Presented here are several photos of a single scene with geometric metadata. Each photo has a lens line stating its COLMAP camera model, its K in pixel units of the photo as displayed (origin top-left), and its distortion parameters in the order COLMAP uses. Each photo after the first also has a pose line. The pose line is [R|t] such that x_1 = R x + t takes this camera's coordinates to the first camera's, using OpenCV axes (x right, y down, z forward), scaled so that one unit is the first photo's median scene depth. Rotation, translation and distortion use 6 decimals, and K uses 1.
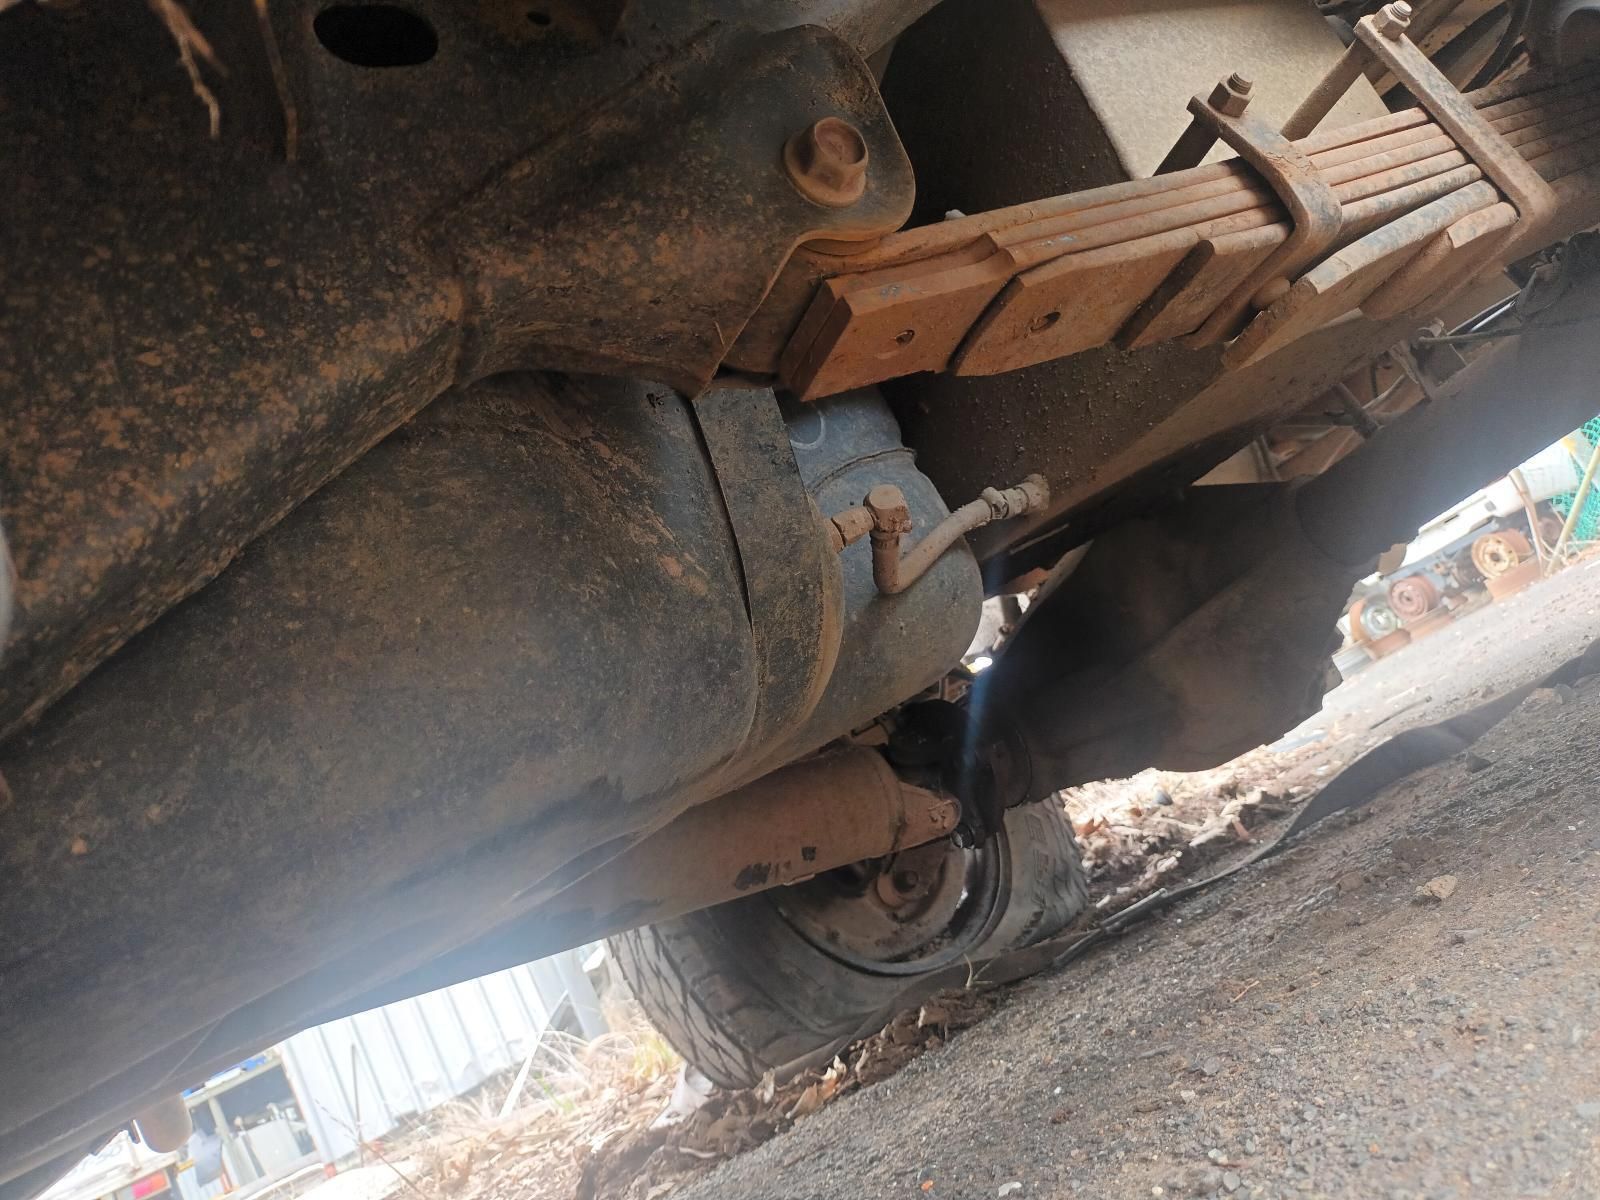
lens RADIAL K [[1200.2, 0, 797.3], [0, 1200.2, 611.9], [0, 0, 1]] dist [0.070977, -0.119931]
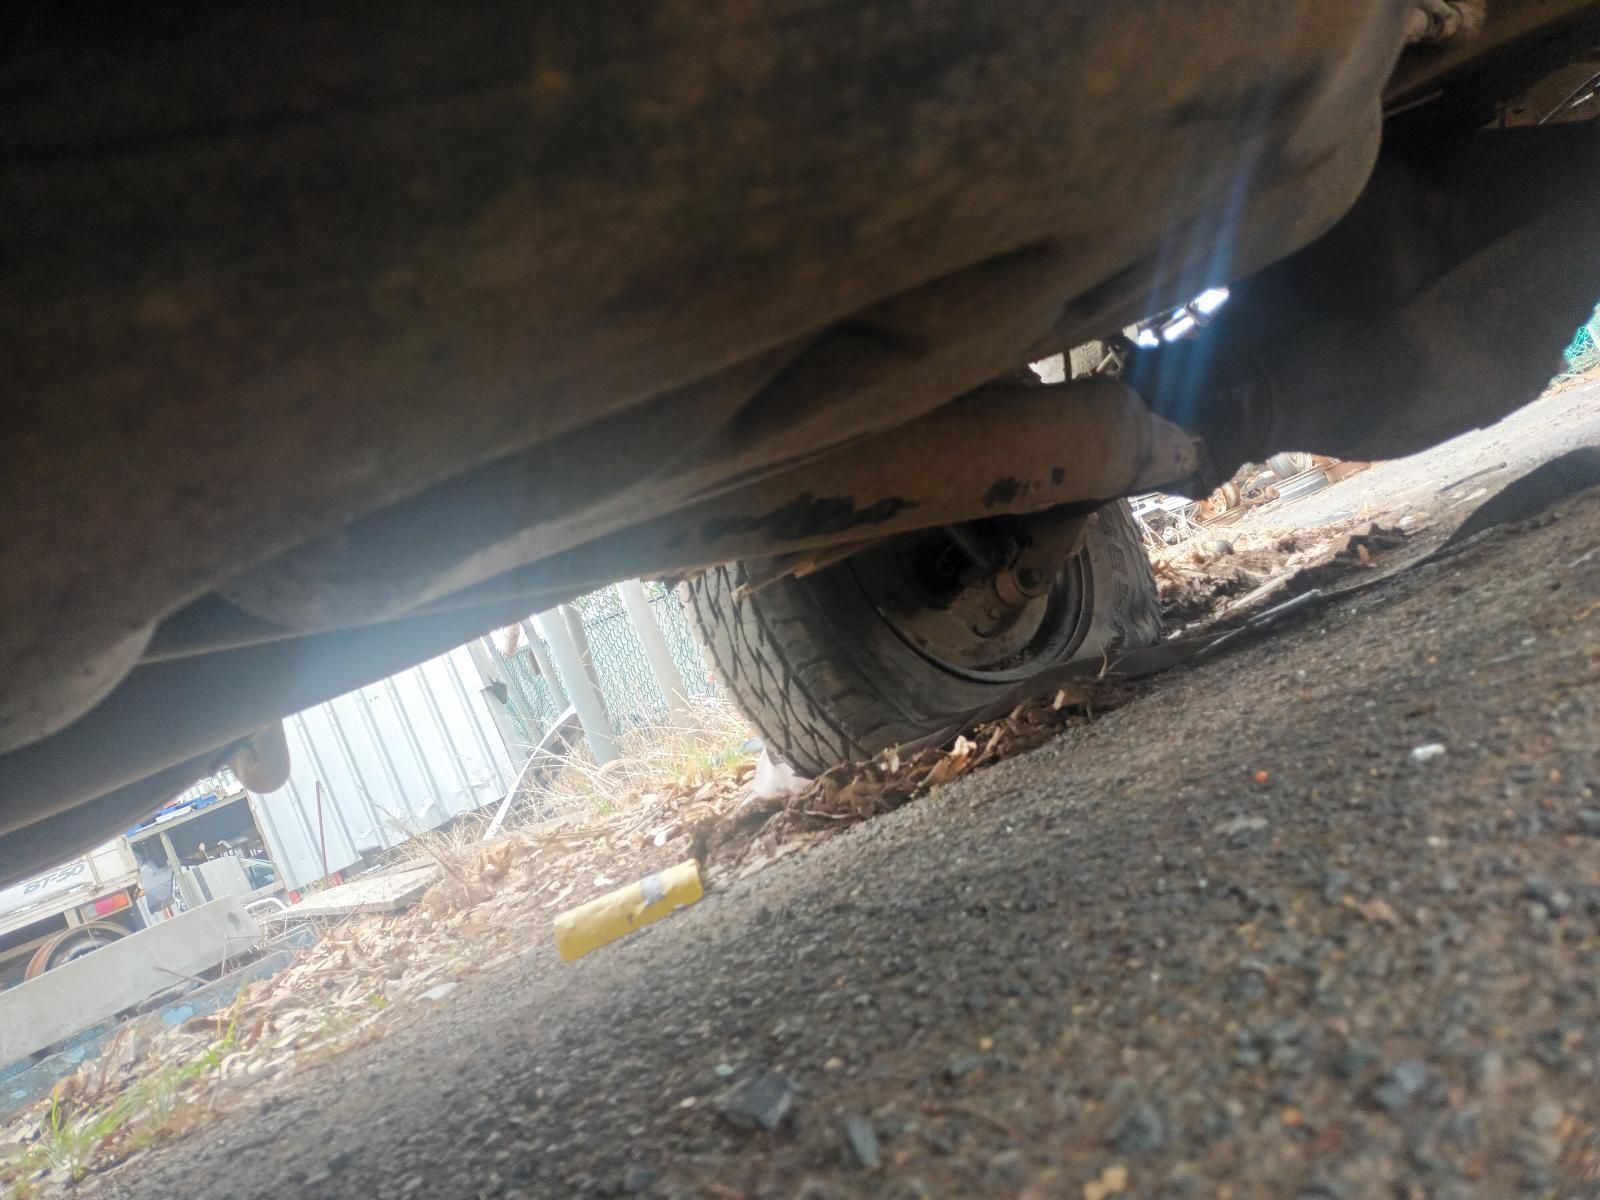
lens RADIAL K [[1172.2, 0, 799.4], [0, 1172.2, 588.6], [0, 0, 1]] dist [0.129806, -0.181001]
pose [[0.996252, 0.067225, 0.054437, -0.139004], [-0.074490, 0.986654, 0.144797, 0.101728], [-0.043977, -0.148309, 0.987963, 0.058862]]
